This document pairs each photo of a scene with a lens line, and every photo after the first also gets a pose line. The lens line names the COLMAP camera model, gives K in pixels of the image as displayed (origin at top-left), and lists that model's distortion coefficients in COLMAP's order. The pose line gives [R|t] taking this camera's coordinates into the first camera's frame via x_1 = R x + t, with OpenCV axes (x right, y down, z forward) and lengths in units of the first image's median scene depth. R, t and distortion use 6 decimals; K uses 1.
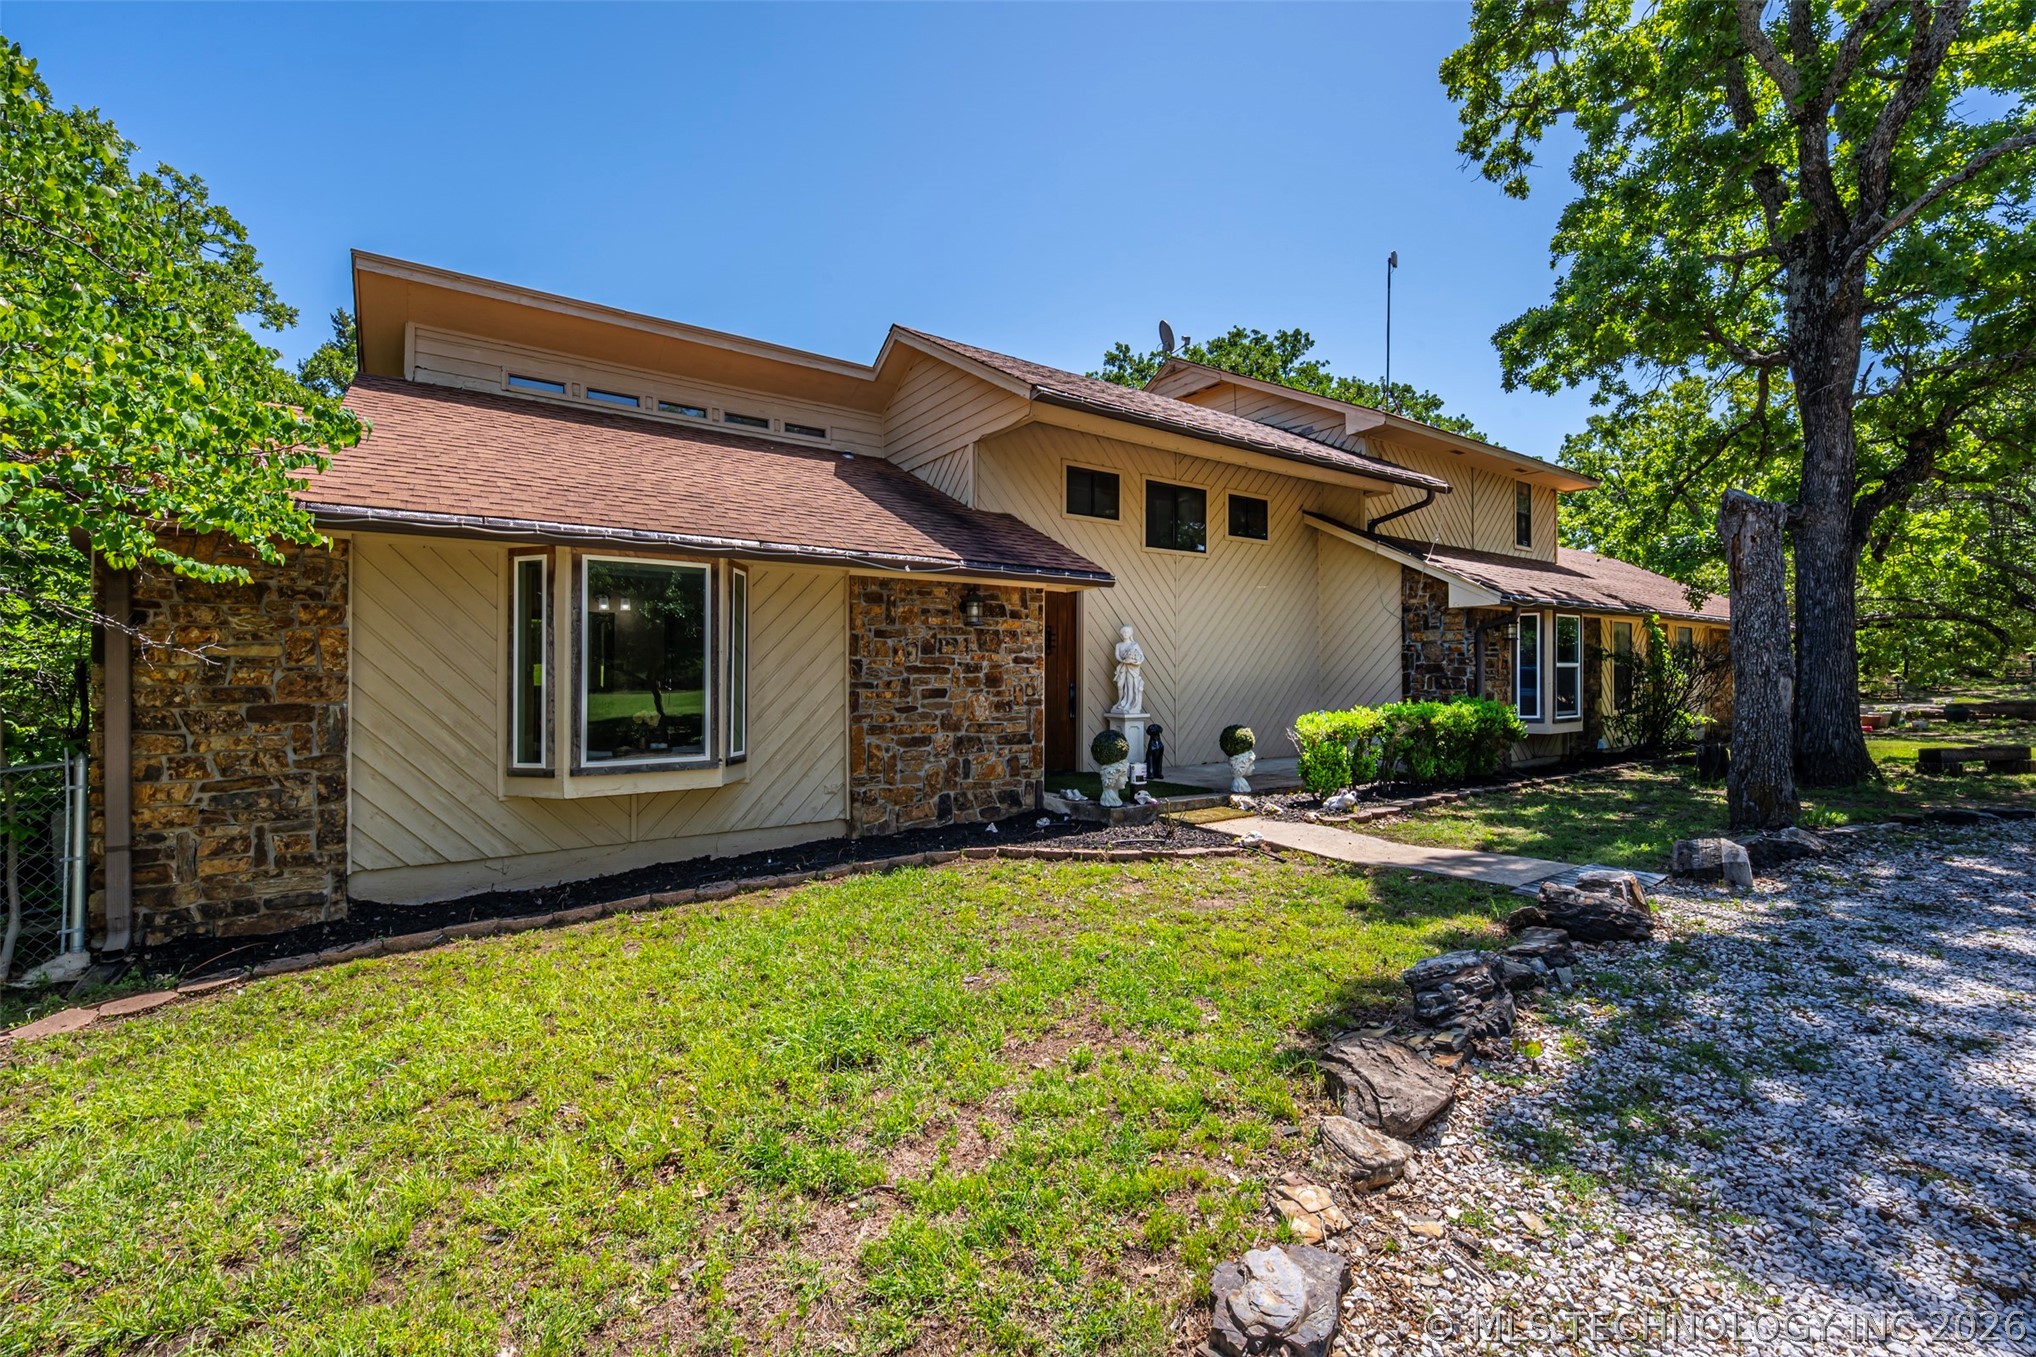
lens RADIAL K [[849.4, 0, 1021.9], [0, 849.4, 676.3], [0, 0, 1]] dist [0.000977, -0.010294]
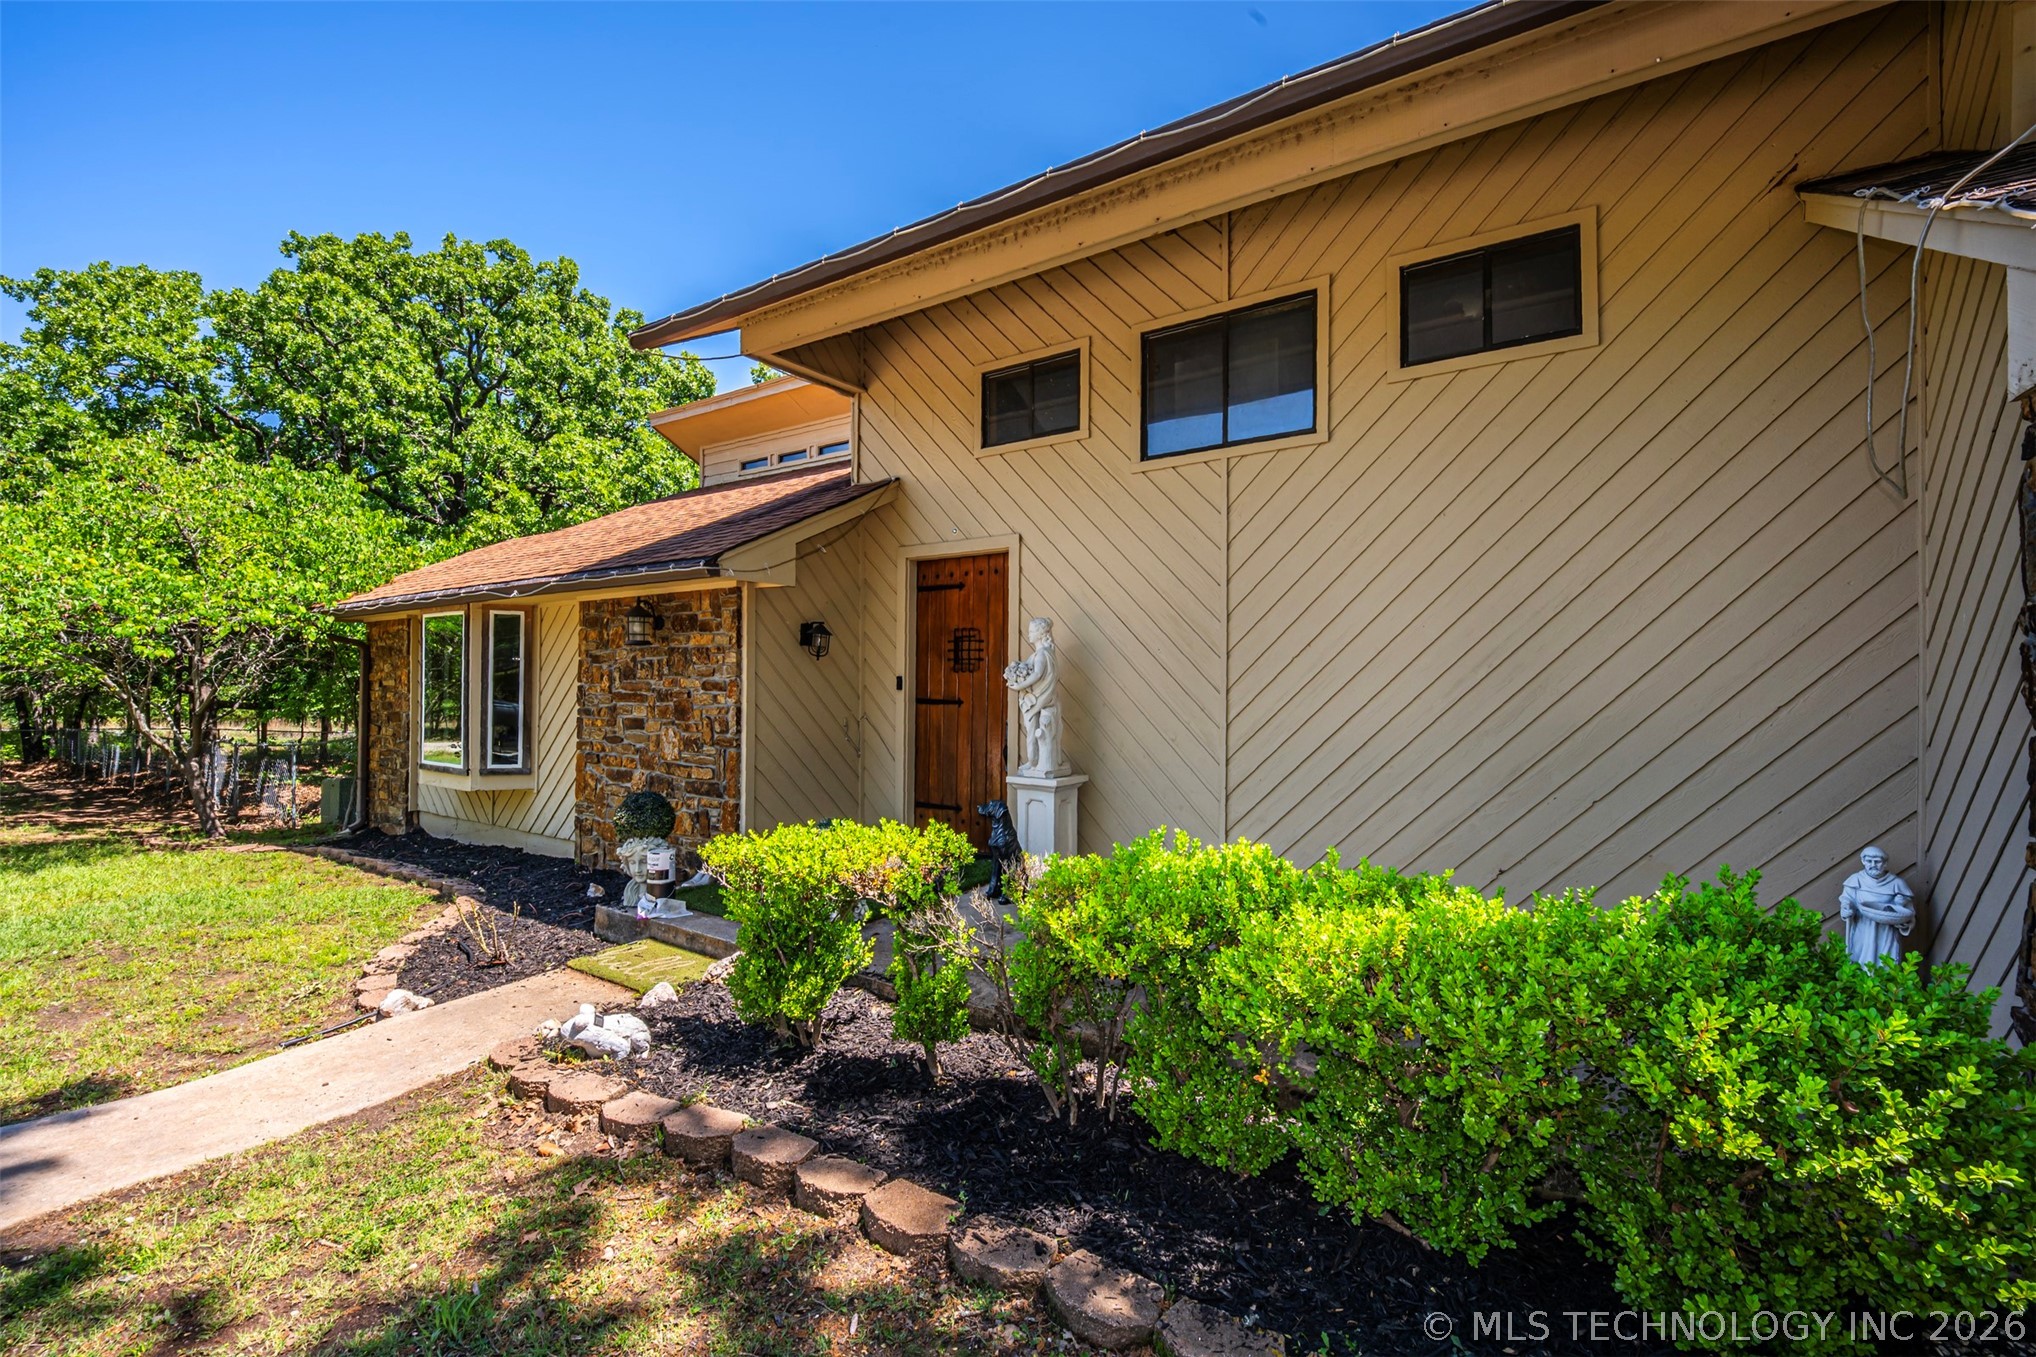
lens RADIAL K [[849.4, 0, 1021.9], [0, 849.4, 676.3], [0, 0, 1]] dist [0.000977, -0.010294]
pose [[0.338437, -0.004865, -0.940976, 0.820224], [-0.005102, 0.999962, -0.007005, -0.023712], [0.940975, 0.007171, 0.338400, 1.022486]]
